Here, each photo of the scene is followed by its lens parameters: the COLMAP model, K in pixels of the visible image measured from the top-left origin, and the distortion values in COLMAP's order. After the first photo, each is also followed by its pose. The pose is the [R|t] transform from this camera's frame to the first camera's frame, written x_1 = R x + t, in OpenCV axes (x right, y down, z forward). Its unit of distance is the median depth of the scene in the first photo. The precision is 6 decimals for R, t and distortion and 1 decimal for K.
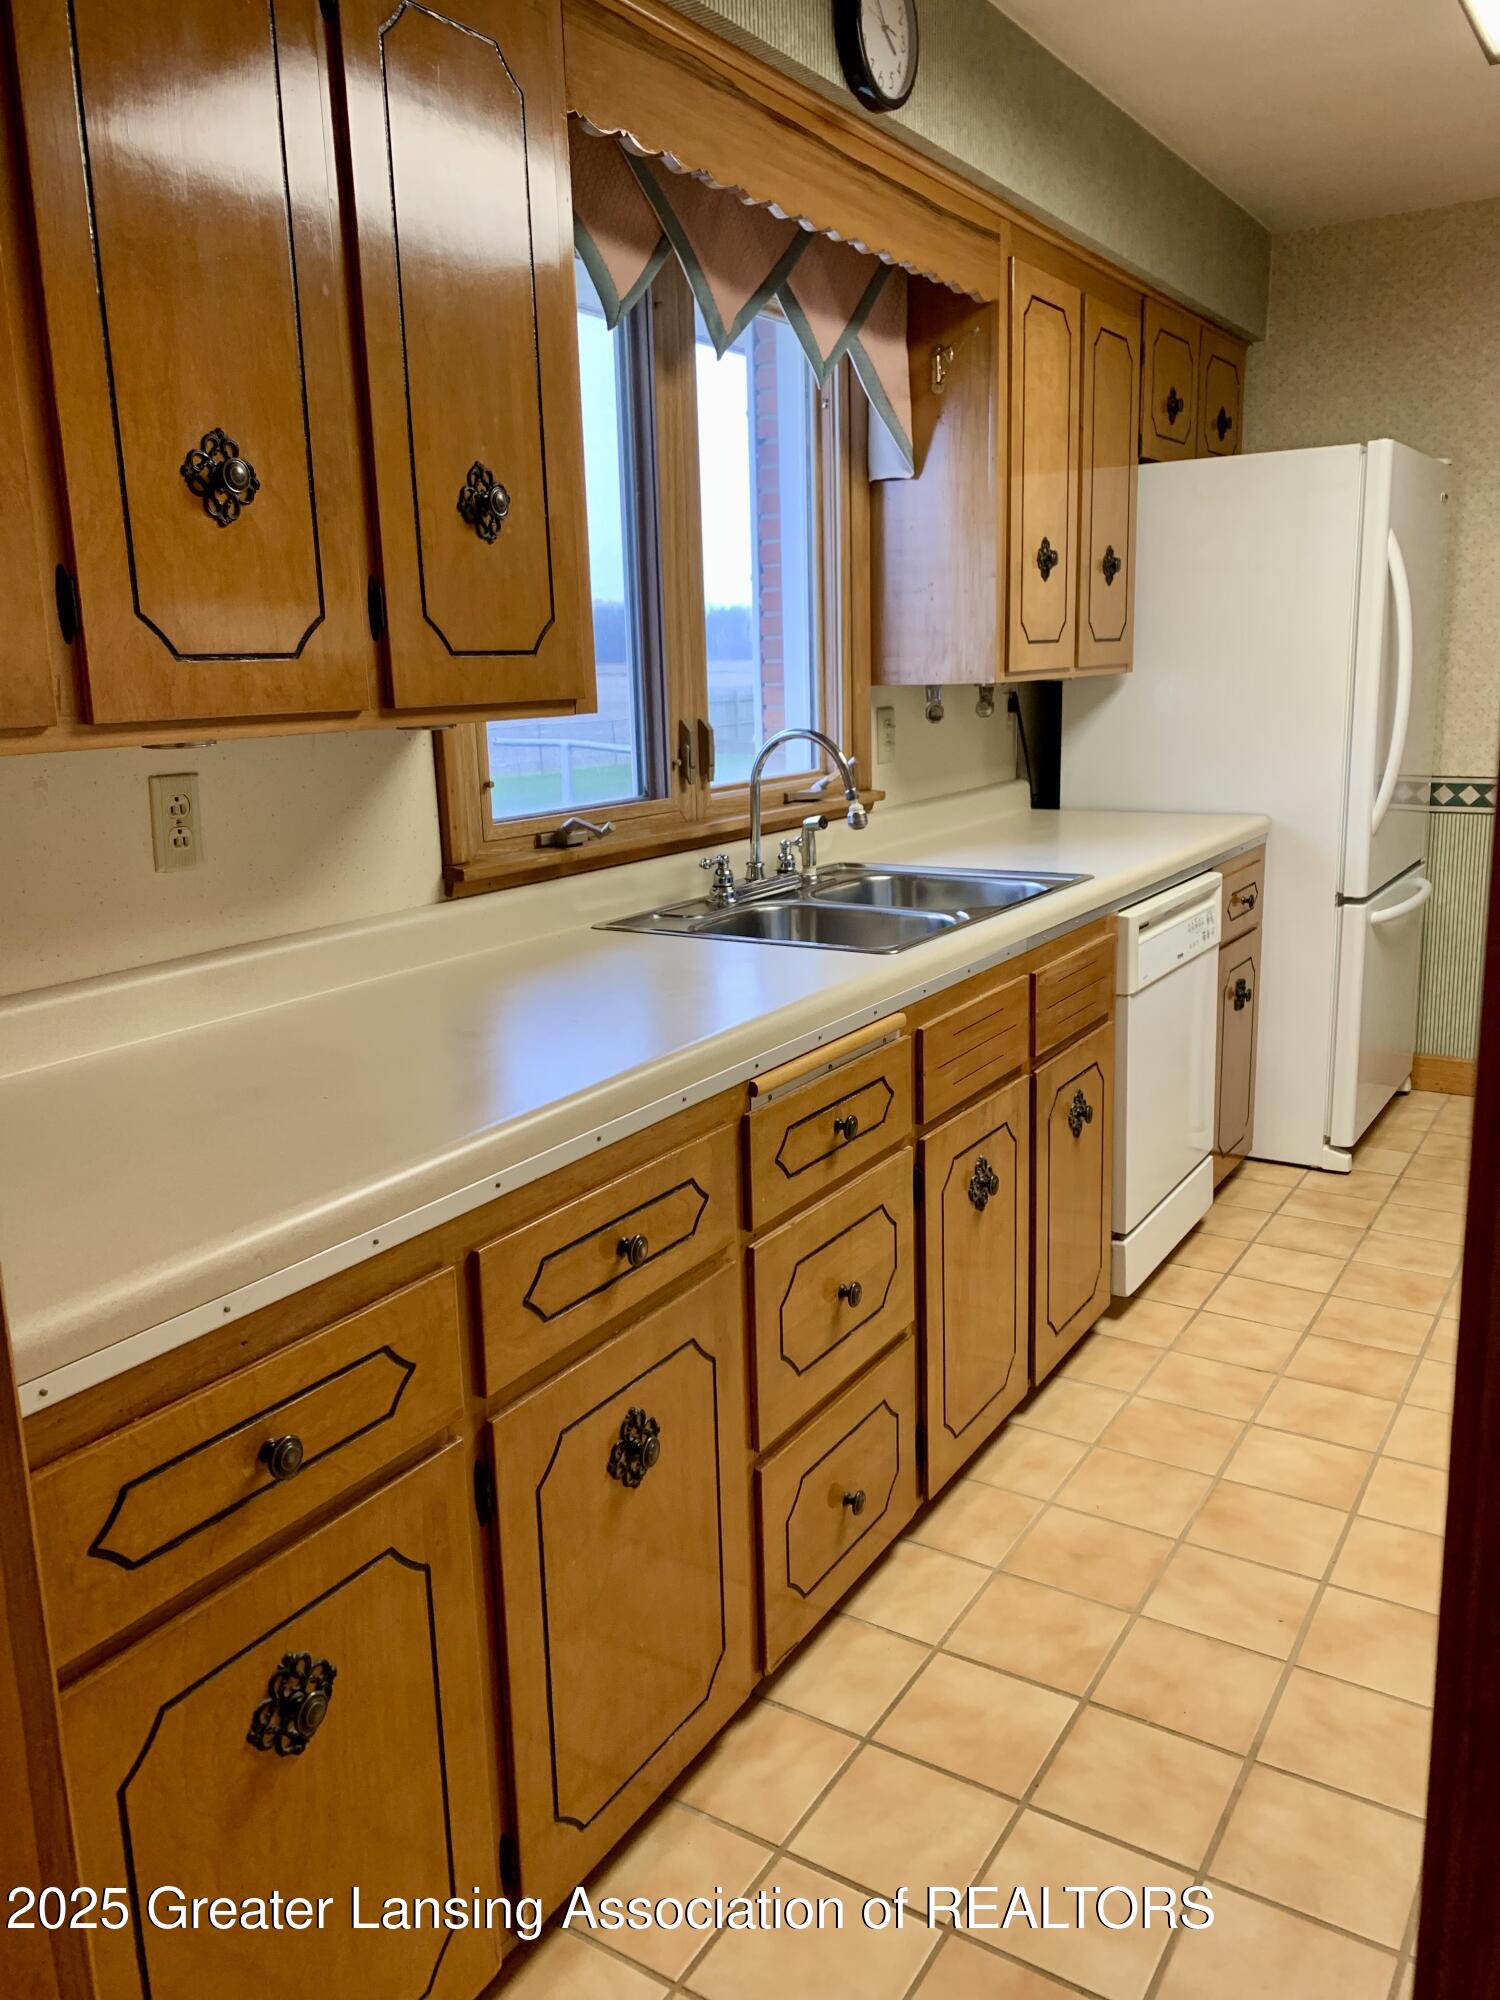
lens RADIAL K [[1519.3, 0, 759.8], [0, 1519.3, 1009.1], [0, 0, 1]] dist [0.004673, -0.006171]
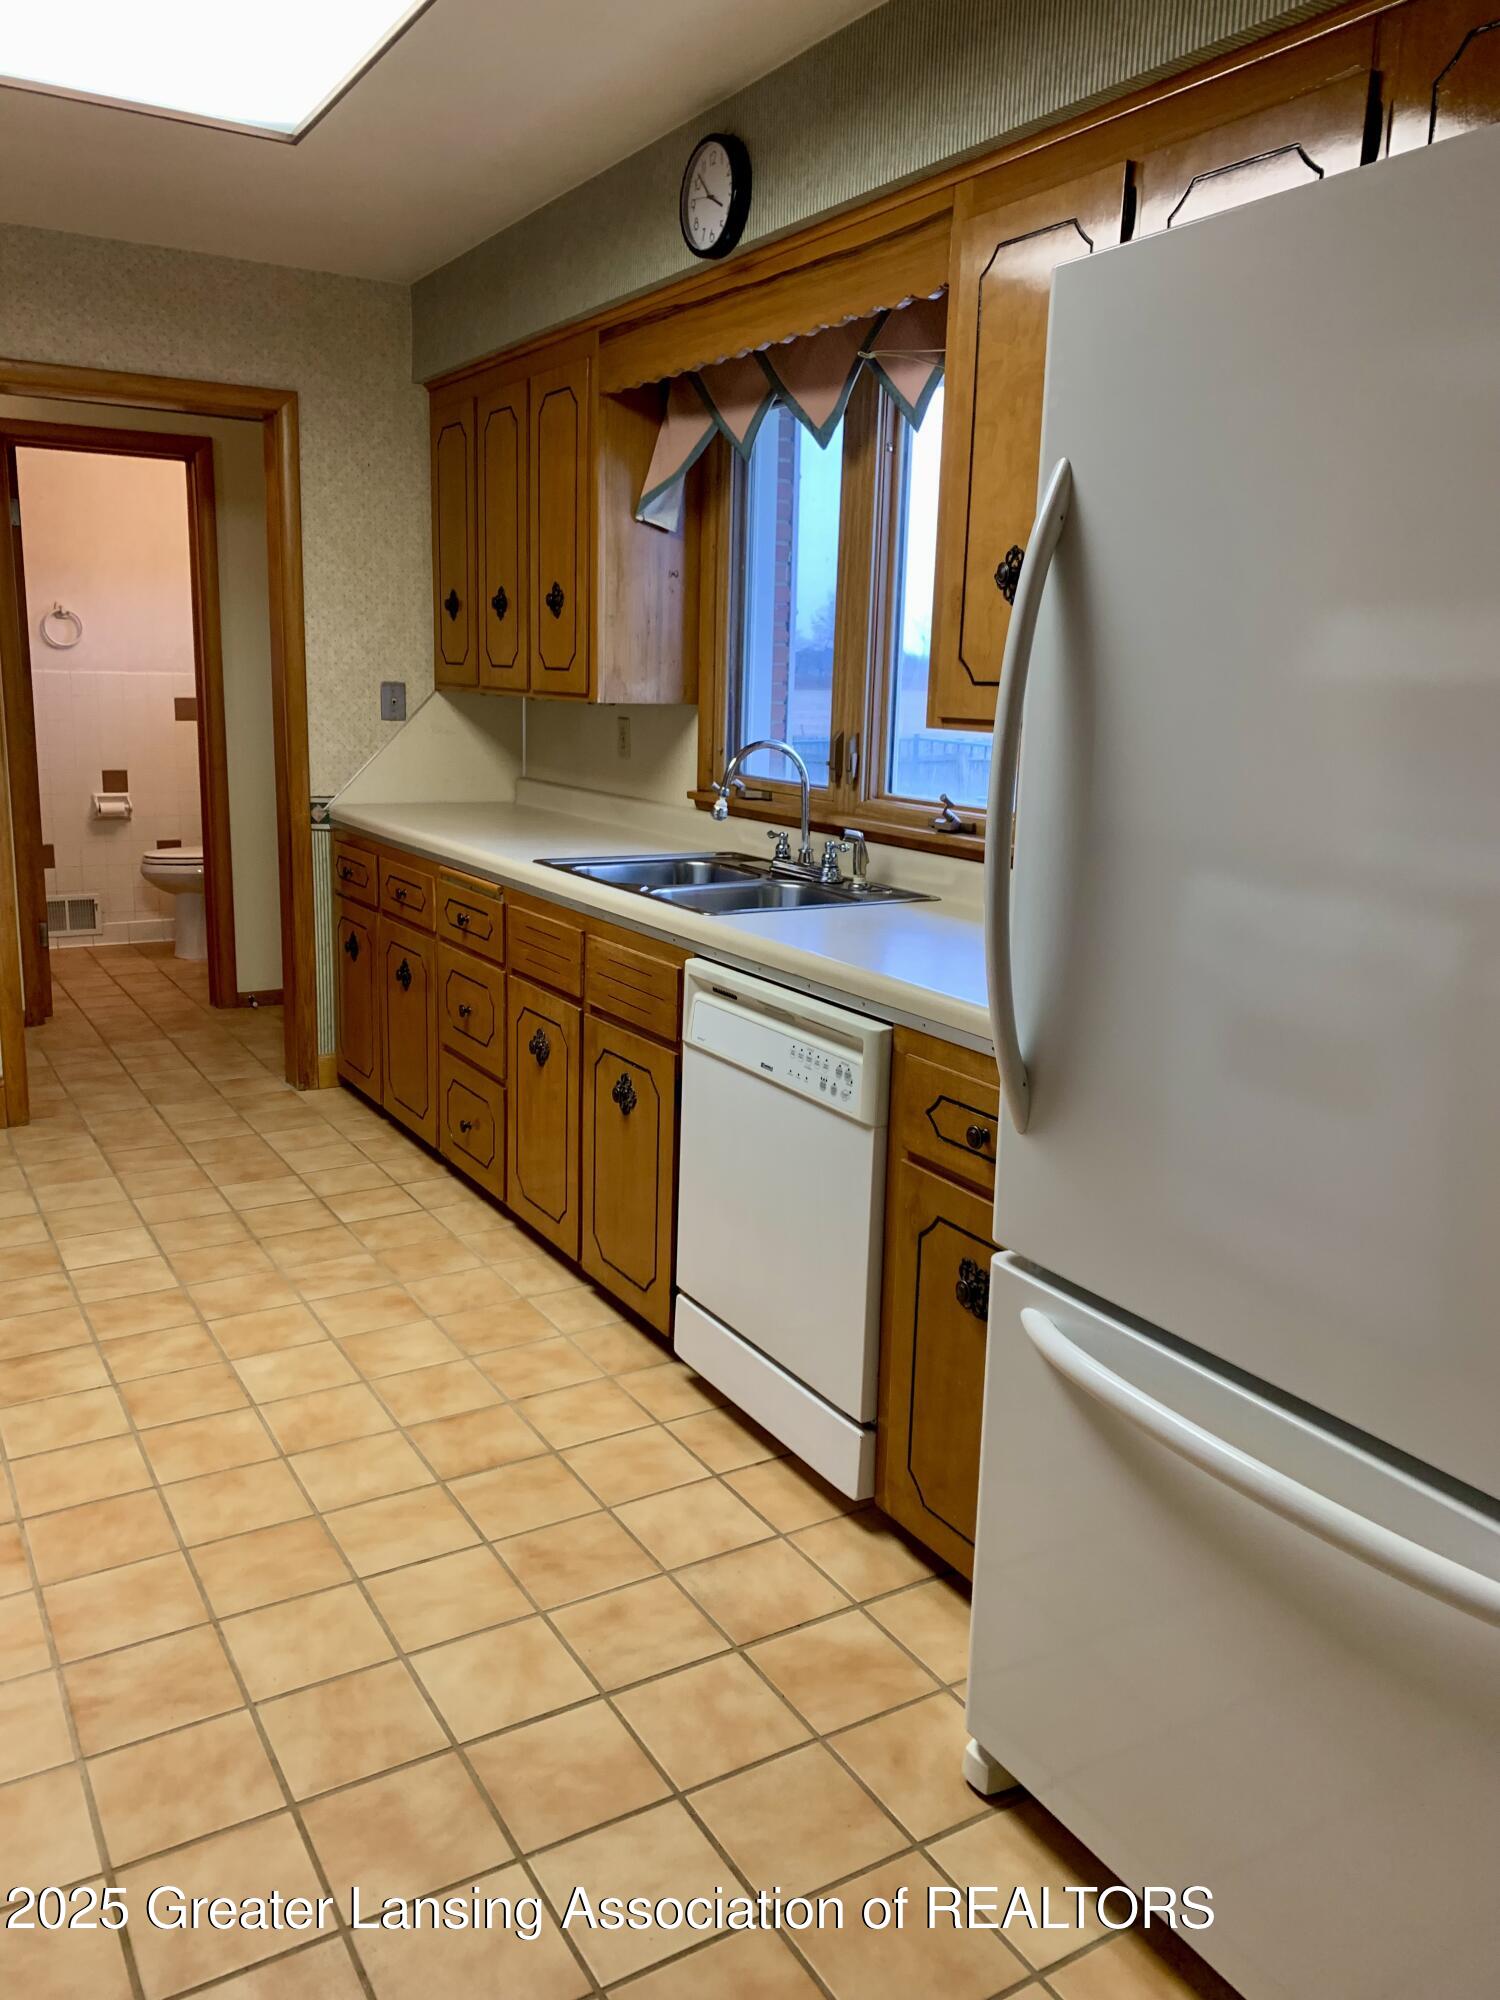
lens RADIAL K [[1519.3, 0, 755.1], [0, 1519.3, 992.4], [0, 0, 1]] dist [0.004673, -0.006171]
pose [[-0.450835, 0.194287, -0.871206, 1.484645], [-0.222790, 0.920641, 0.320602, -0.503772], [0.864356, 0.338635, -0.371772, 1.928203]]
